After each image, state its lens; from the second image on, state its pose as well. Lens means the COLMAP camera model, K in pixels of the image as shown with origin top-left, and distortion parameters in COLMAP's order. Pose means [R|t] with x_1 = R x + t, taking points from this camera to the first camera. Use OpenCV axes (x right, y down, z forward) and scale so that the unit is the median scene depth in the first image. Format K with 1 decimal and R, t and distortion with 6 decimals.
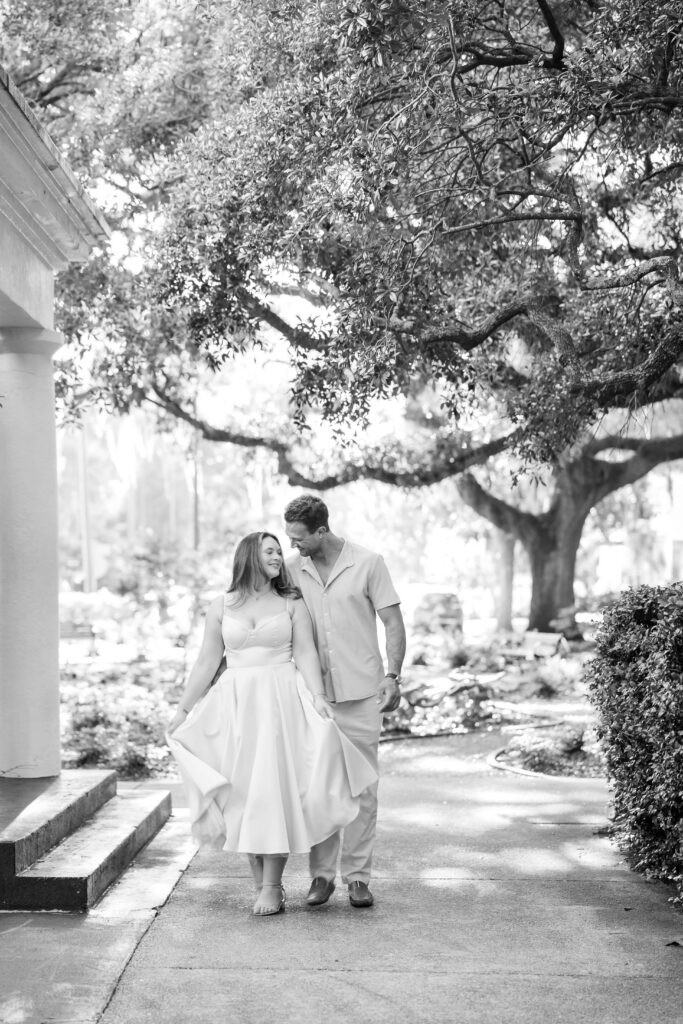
lens RADIAL K [[1700.5, 0, 336.6], [0, 1700.5, 472.5], [0, 0, 1]] dist [0.020315, 0.000000]
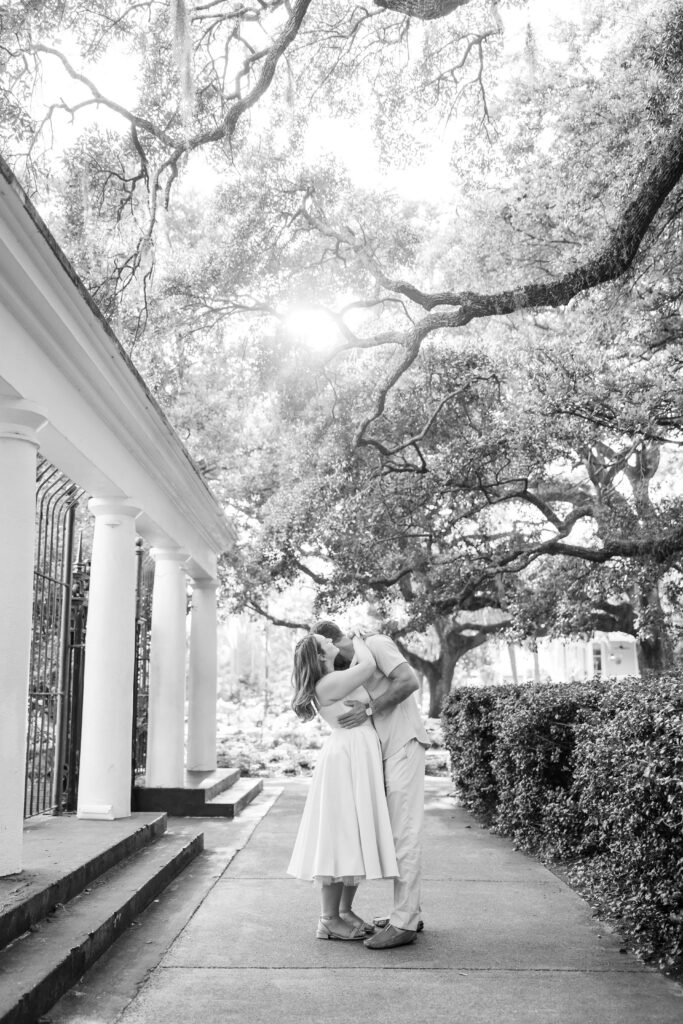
lens RADIAL K [[982.5, 0, 342.1], [0, 982.5, 527.3], [0, 0, 1]] dist [0.038903, 0.000000]
pose [[0.999979, 0.000384, 0.006420, 0.001169], [0.000373, 0.993070, -0.117521, 0.004736], [-0.006421, 0.117521, 0.993050, -0.282903]]
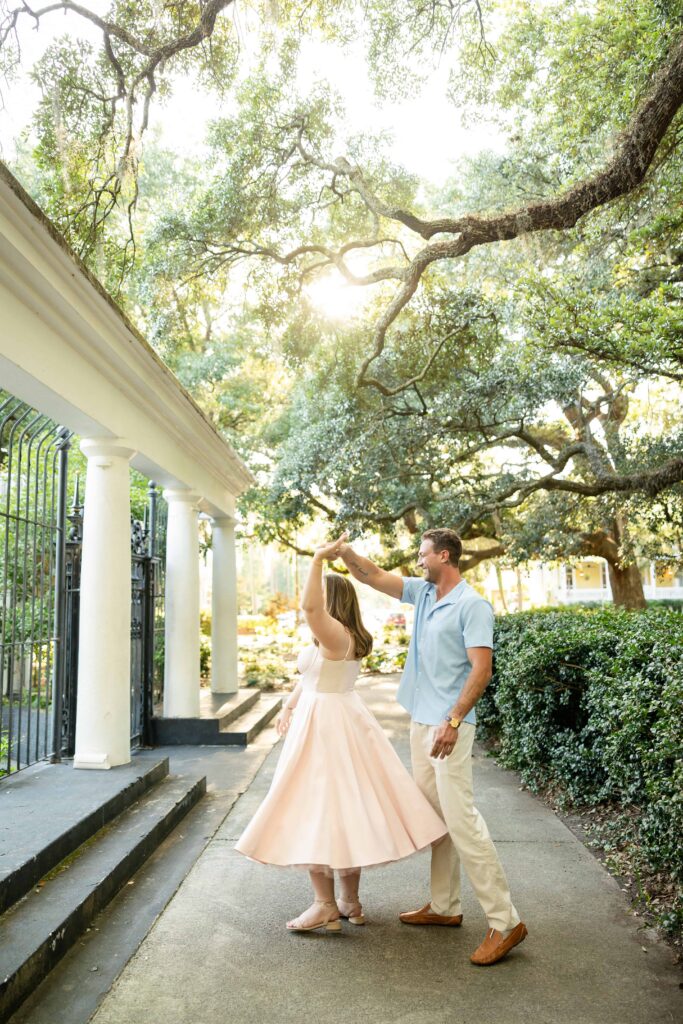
lens RADIAL K [[712.6, 0, 346.2], [0, 712.6, 512.1], [0, 0, 1]] dist [0.013810, 0.005730]
pose [[0.999618, -0.016731, -0.021990, 0.021060], [0.015250, 0.997712, -0.065864, -0.013686], [0.023041, 0.065504, 0.997586, -0.062639]]
